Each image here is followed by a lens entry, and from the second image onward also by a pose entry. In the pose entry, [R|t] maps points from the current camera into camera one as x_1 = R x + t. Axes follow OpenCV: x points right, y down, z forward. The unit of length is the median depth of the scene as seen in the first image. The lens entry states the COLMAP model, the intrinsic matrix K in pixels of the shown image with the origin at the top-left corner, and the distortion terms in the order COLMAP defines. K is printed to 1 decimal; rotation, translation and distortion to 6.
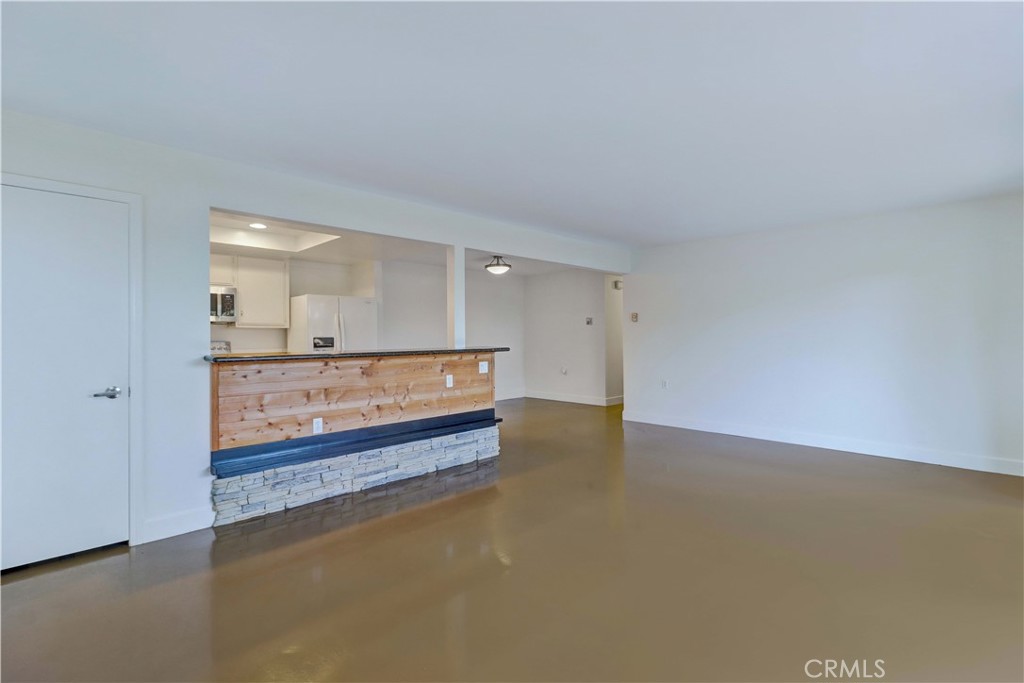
lens RADIAL K [[472.5, 0, 521.6], [0, 472.5, 325.0], [0, 0, 1]] dist [0.008075, -0.005976]
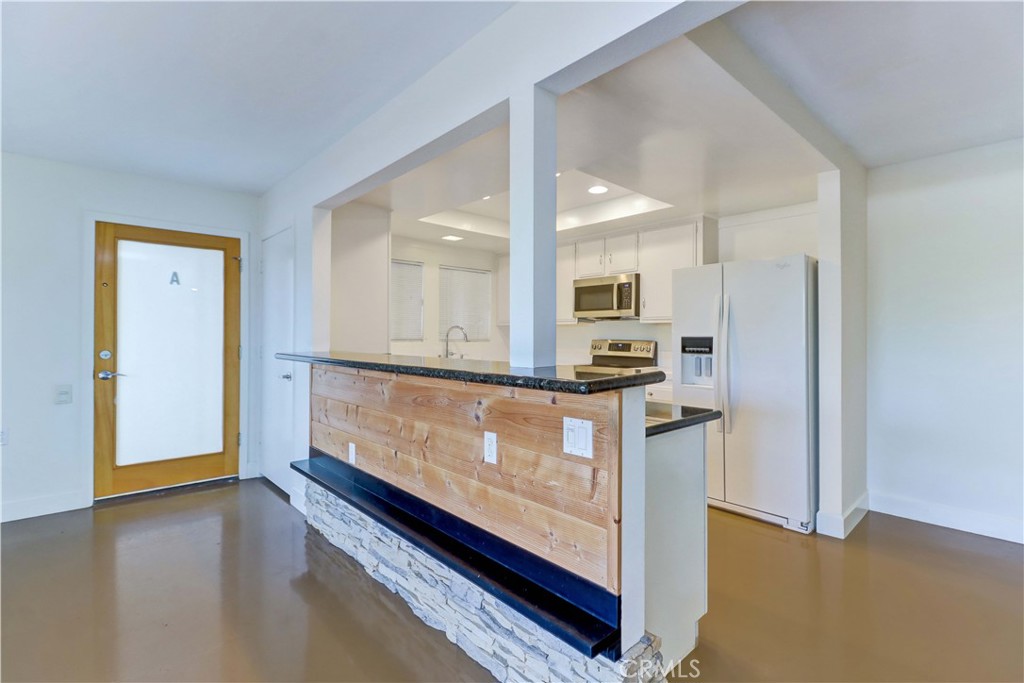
lens RADIAL K [[472.5, 0, 518.9], [0, 472.5, 329.2], [0, 0, 1]] dist [0.008075, -0.005976]
pose [[-0.061032, -0.009040, -0.998095, 0.241606], [0.024462, 0.999645, -0.010549, 0.023024], [0.997836, -0.025059, -0.060789, 1.040641]]
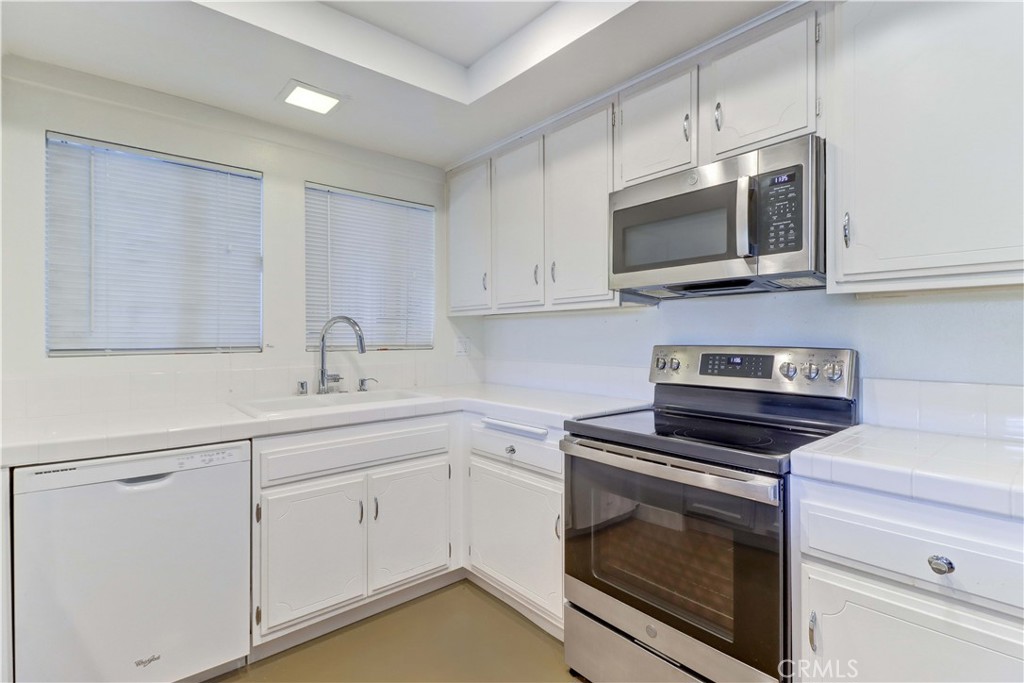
lens RADIAL K [[472.5, 0, 514.1], [0, 472.5, 336.8], [0, 0, 1]] dist [0.008075, -0.005976]
pose [[-0.095743, 0.003682, -0.995399, -0.412863], [0.032786, 0.999462, 0.000543, 0.027319], [0.994866, -0.032583, -0.095813, 1.053841]]
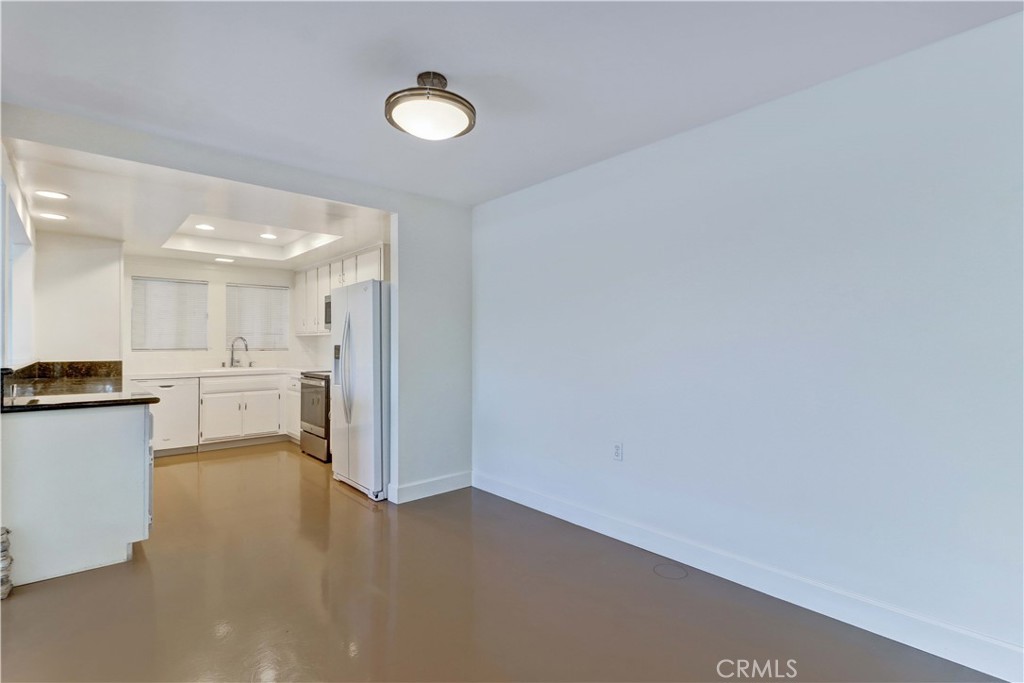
lens RADIAL K [[495.4, 0, 525.2], [0, 495.4, 337.3], [0, 0, 1]] dist [0.002815, -0.003352]
pose [[-0.077546, -0.008515, -0.996952, 0.409520], [0.029248, 0.999514, -0.010812, 0.038845], [0.996560, -0.029997, -0.077259, 1.720618]]
